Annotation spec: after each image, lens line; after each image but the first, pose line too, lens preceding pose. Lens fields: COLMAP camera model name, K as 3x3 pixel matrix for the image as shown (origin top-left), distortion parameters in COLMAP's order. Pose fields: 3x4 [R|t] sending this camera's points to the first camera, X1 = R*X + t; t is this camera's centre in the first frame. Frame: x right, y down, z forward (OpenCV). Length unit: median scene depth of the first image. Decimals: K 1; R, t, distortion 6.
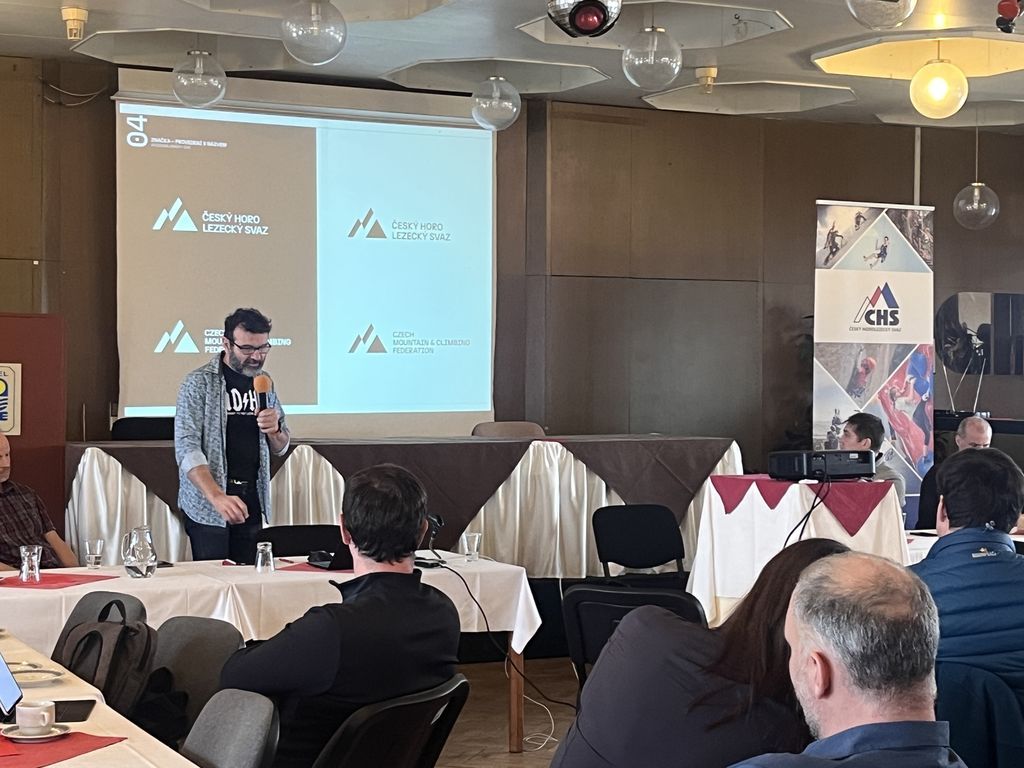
lens RADIAL K [[1819.9, 0, 500.4], [0, 1819.9, 384.7], [0, 0, 1]] dist [0.096058, -0.135025]
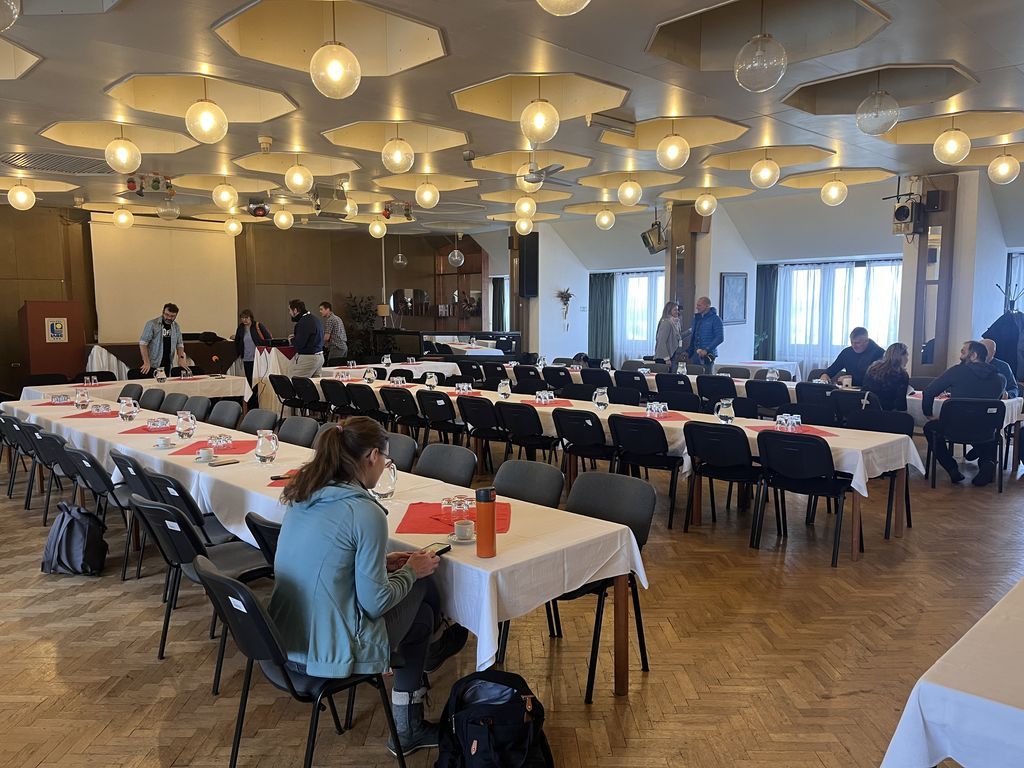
lens RADIAL K [[780.5, 0, 503.5], [0, 780.5, 389.9], [0, 0, 1]] dist [0.053023, -0.065414]
pose [[0.950229, -0.040448, 0.308916, 0.011663], [0.011005, 0.995276, 0.096465, -0.009380], [-0.311358, -0.088264, 0.946185, -0.389978]]
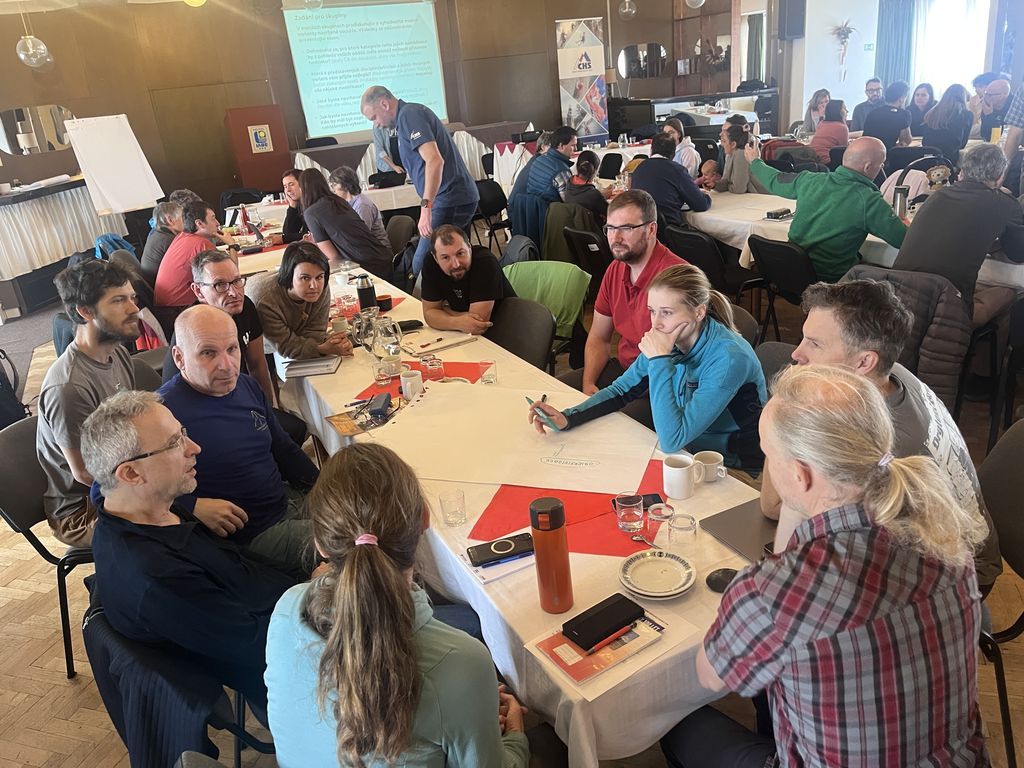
lens RADIAL K [[780.5, 0, 503.5], [0, 780.5, 389.9], [0, 0, 1]] dist [0.053023, -0.065414]
pose [[0.994289, -0.101998, -0.031402, 0.084756], [0.106439, 0.926333, 0.361356, -0.027955], [-0.007769, -0.362635, 0.931899, -0.252178]]
